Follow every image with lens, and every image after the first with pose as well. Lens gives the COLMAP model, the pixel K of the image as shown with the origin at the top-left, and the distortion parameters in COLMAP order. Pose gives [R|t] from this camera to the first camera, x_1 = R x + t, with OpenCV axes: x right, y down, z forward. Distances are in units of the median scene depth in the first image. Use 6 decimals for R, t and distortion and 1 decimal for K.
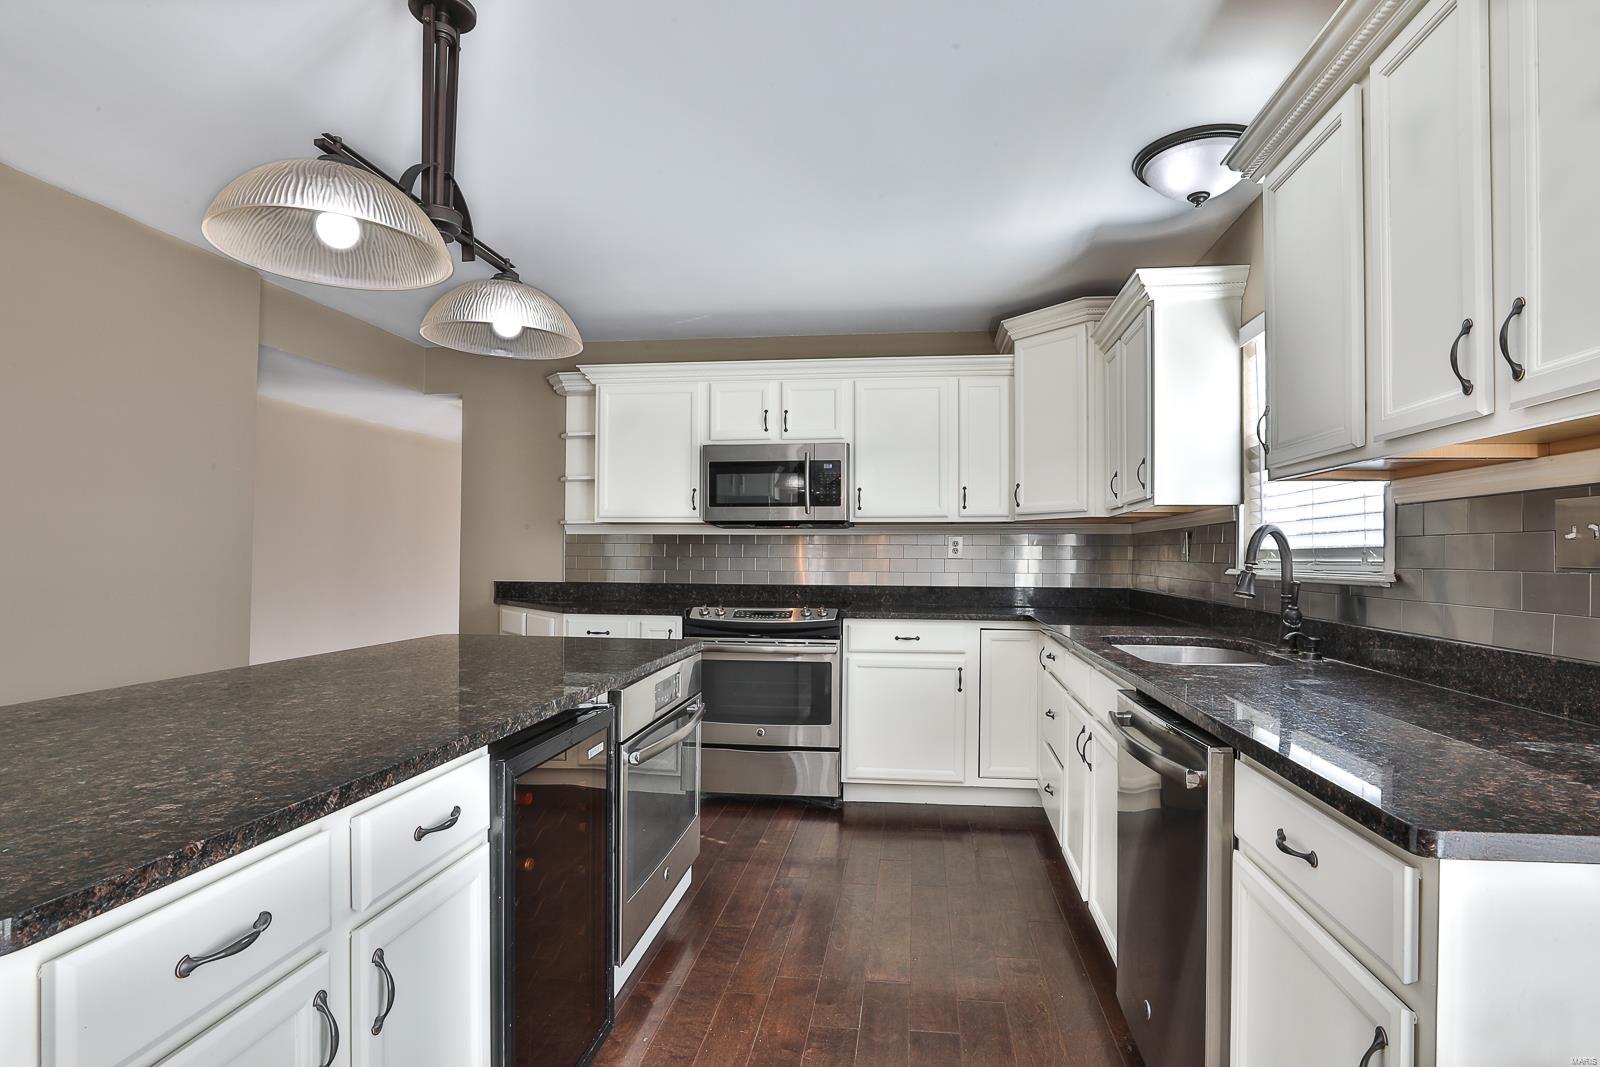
lens RADIAL K [[787.8, 0, 830.0], [0, 787.8, 539.6], [0, 0, 1]] dist [-0.034811, 0.007834]
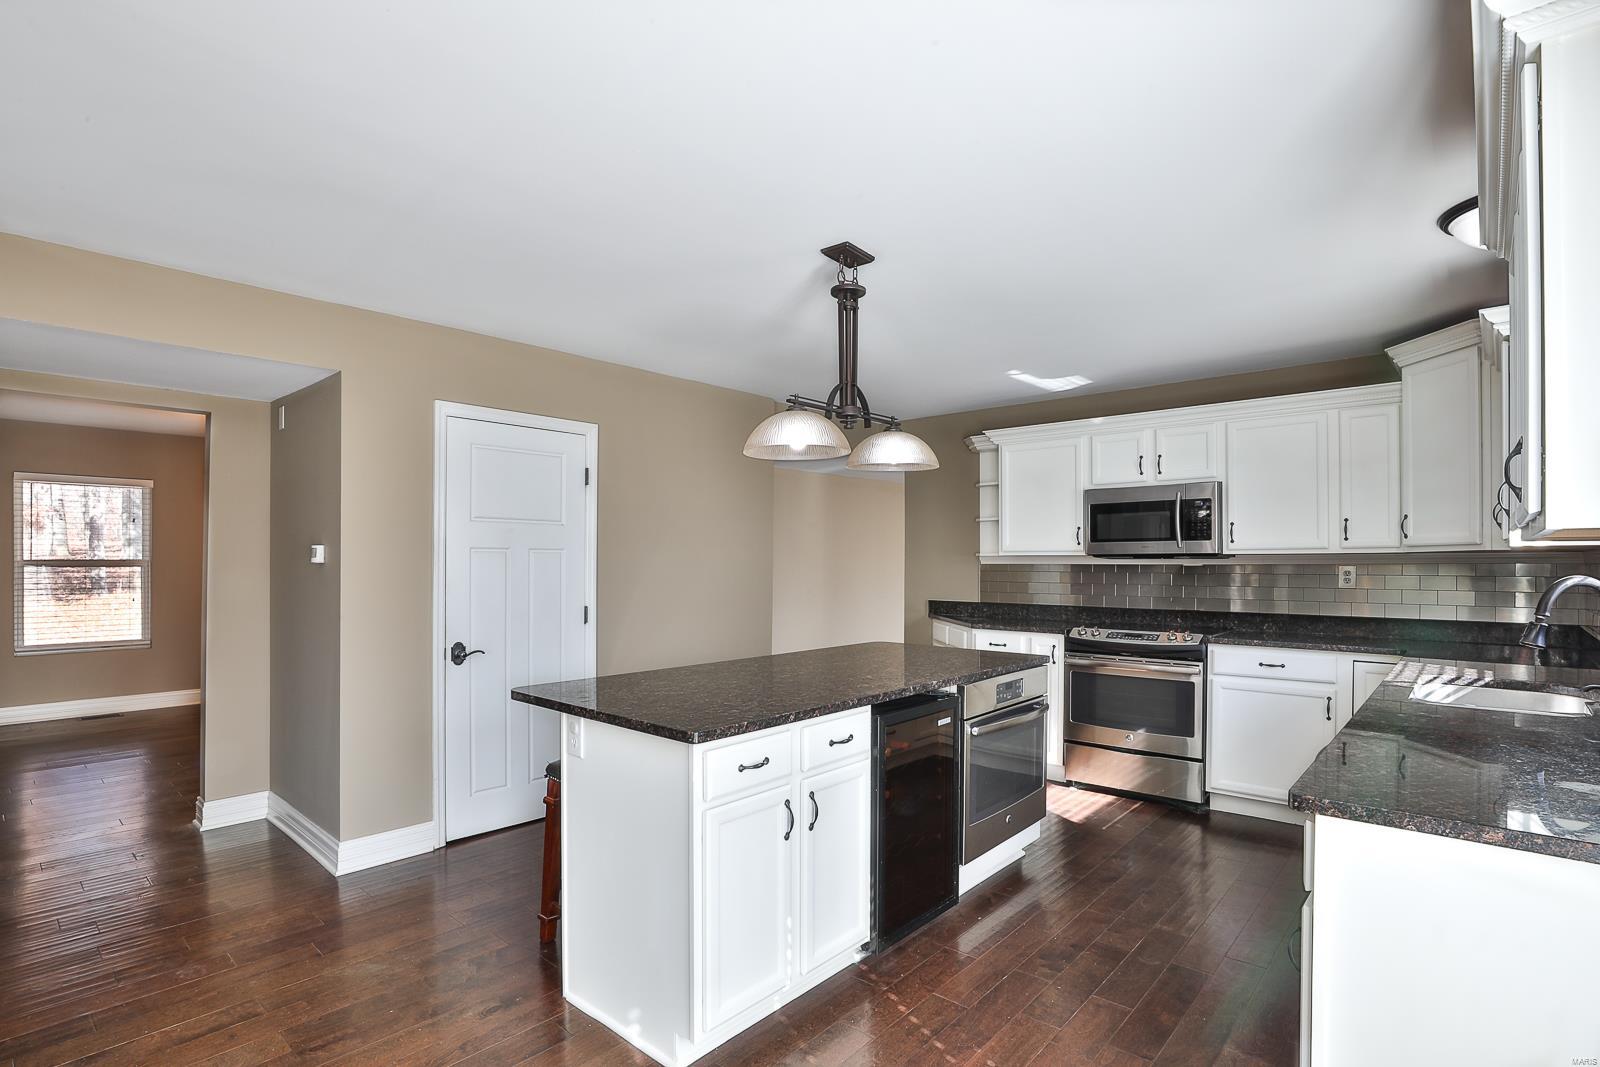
lens RADIAL K [[787.8, 0, 817.5], [0, 787.8, 542.7], [0, 0, 1]] dist [-0.034811, 0.007834]
pose [[0.828423, -0.015462, -0.559890, 0.179066], [0.012570, 0.999880, -0.009015, -0.038575], [0.559963, 0.000431, 0.828518, -0.216879]]
